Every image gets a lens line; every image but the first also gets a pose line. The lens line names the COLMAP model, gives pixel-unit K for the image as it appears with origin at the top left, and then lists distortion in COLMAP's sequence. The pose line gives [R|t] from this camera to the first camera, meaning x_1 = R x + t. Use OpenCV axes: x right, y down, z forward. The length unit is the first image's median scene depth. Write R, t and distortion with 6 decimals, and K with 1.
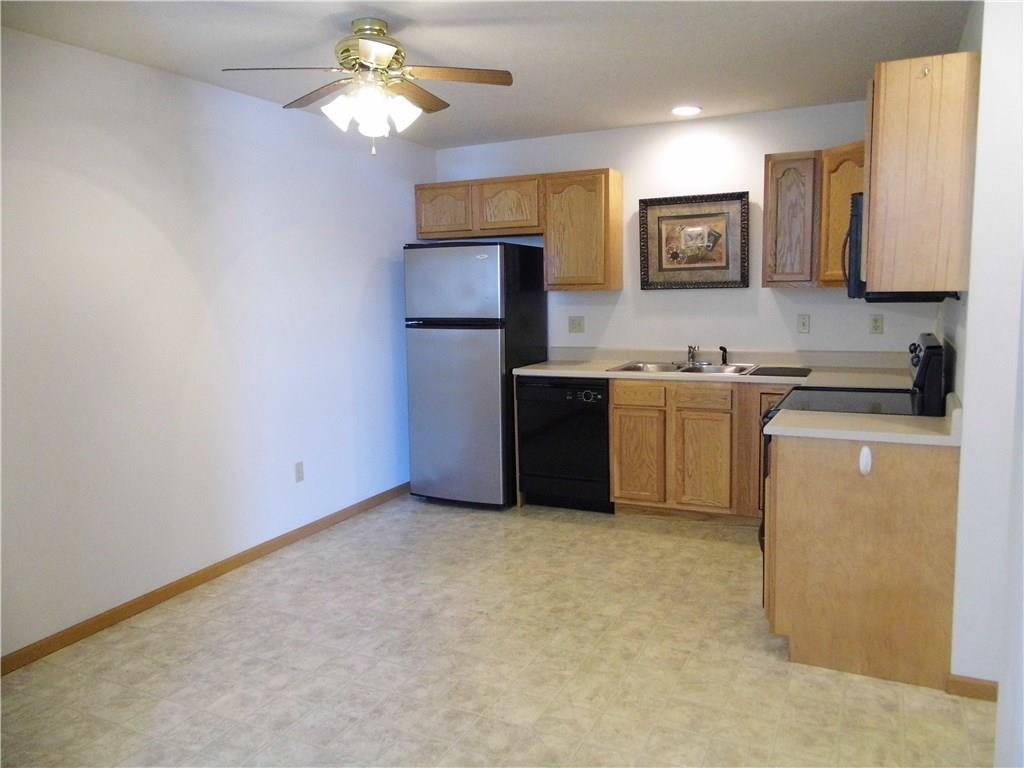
lens RADIAL K [[773.1, 0, 512.0], [0, 773.1, 384.0], [0, 0, 1]] dist [-0.002616, 0.001979]
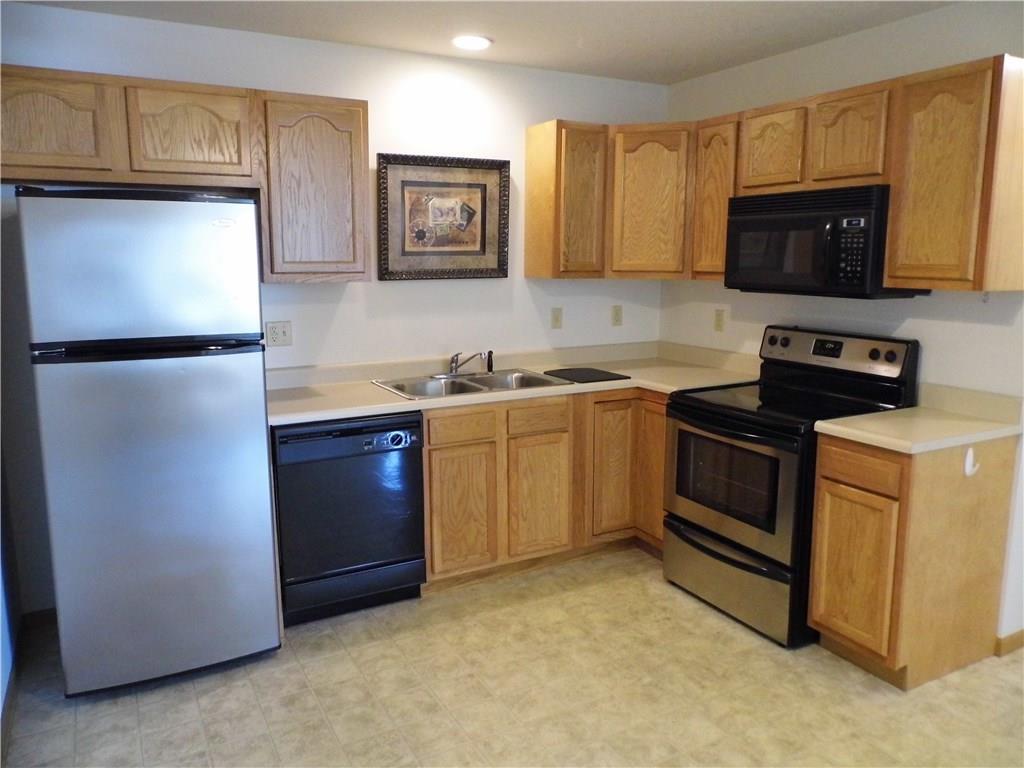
lens RADIAL K [[773.1, 0, 512.0], [0, 773.1, 384.0], [0, 0, 1]] dist [-0.002616, 0.001979]
pose [[0.573362, -0.115037, 0.811186, -0.385372], [0.096367, 0.992690, 0.072663, -0.072446], [-0.813615, 0.036509, 0.580257, 0.527188]]
